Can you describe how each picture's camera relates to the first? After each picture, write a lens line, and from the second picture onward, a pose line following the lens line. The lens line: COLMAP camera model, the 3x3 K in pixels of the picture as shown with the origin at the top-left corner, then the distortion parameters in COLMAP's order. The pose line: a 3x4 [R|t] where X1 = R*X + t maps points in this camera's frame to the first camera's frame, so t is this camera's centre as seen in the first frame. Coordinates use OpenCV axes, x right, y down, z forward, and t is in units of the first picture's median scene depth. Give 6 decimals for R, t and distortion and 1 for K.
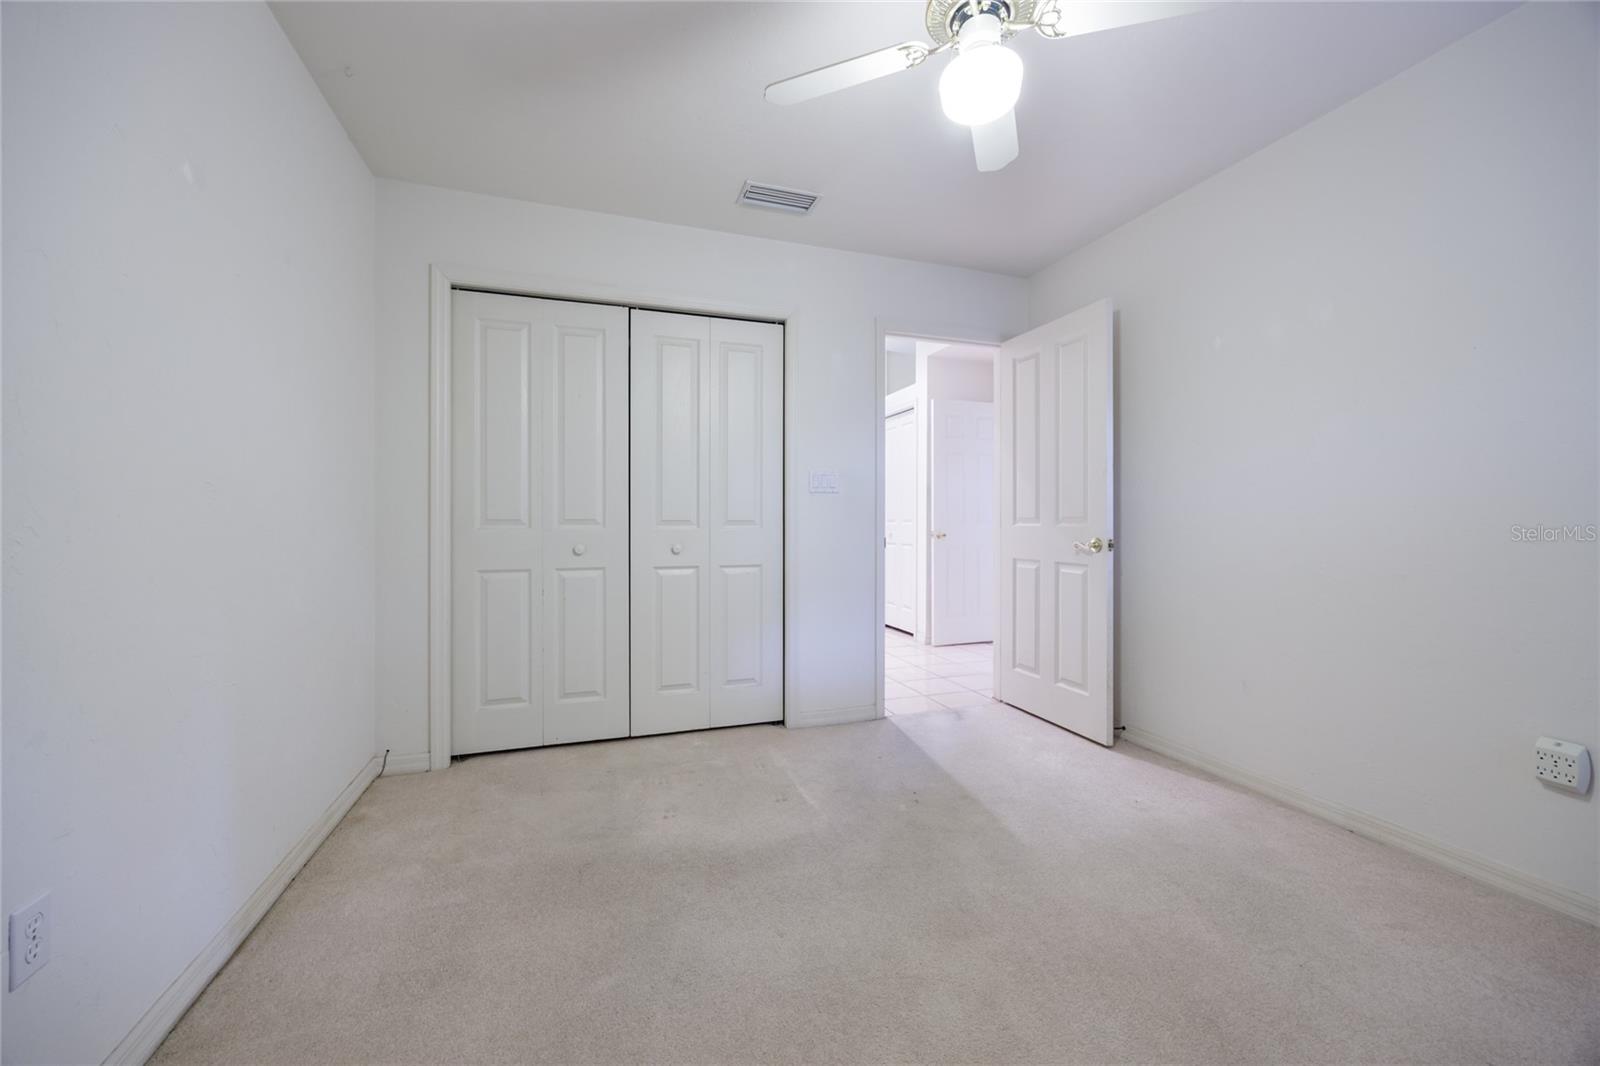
lens RADIAL K [[621.2, 0, 801.5], [0, 621.2, 527.5], [0, 0, 1]] dist [-0.001519, -0.000409]
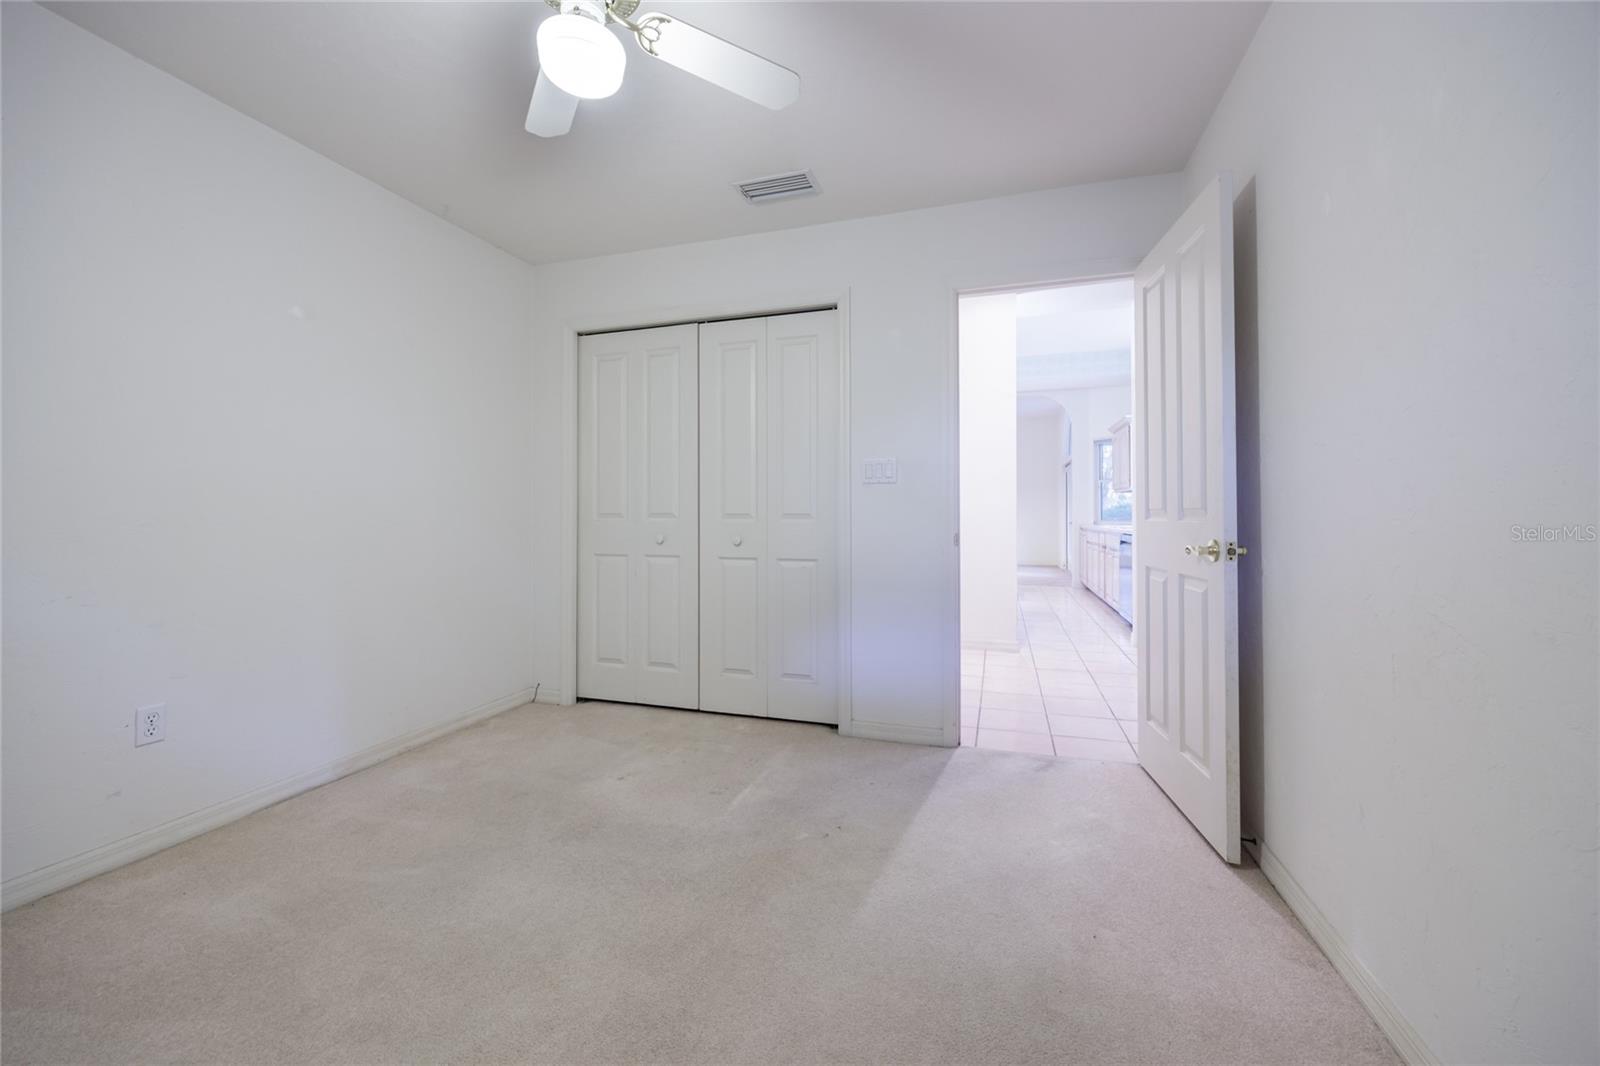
lens RADIAL K [[629.2, 0, 800.0], [0, 629.2, 514.3], [0, 0, 1]] dist [-0.000211, 0.000014]
pose [[0.798290, -0.001350, -0.602272, 0.551882], [-0.005669, 0.999936, -0.009755, -0.001192], [0.602247, 0.011202, 0.798231, 0.214314]]
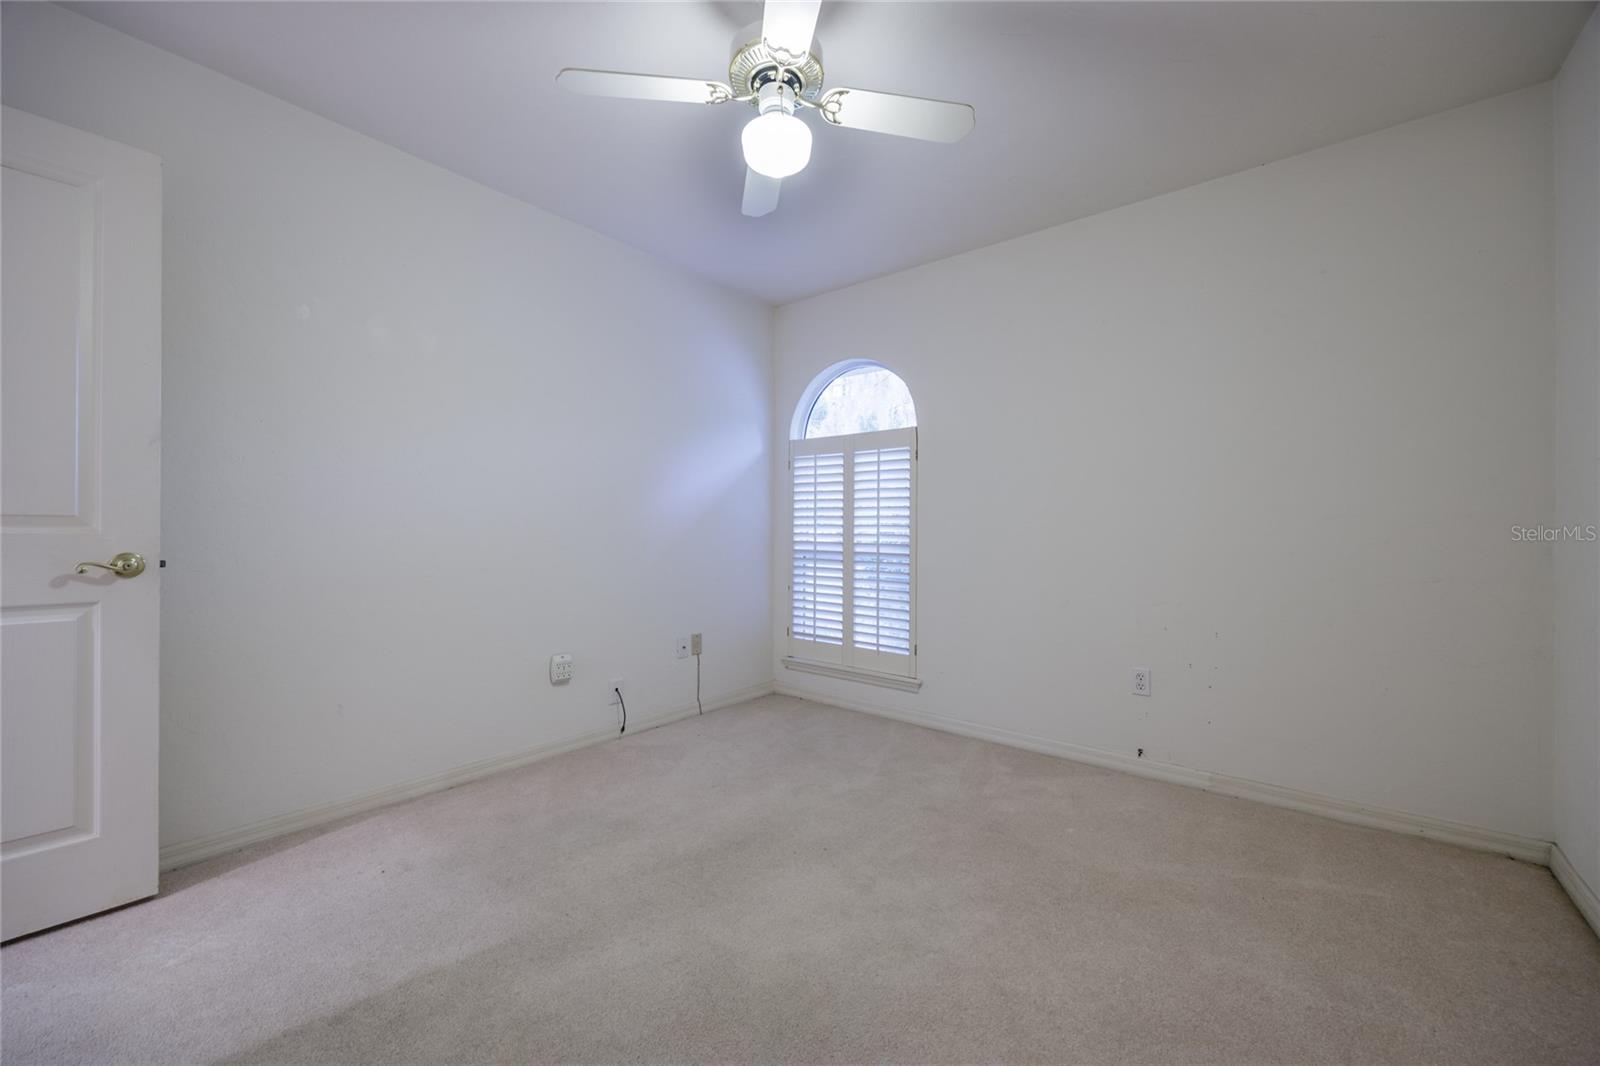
lens RADIAL K [[621.2, 0, 801.5], [0, 621.2, 527.5], [0, 0, 1]] dist [-0.001519, -0.000409]
pose [[-0.543586, 0.005055, 0.839338, -0.373172], [-0.001263, 0.999976, -0.006841, -0.003862], [-0.839353, -0.004779, -0.543566, 0.828862]]
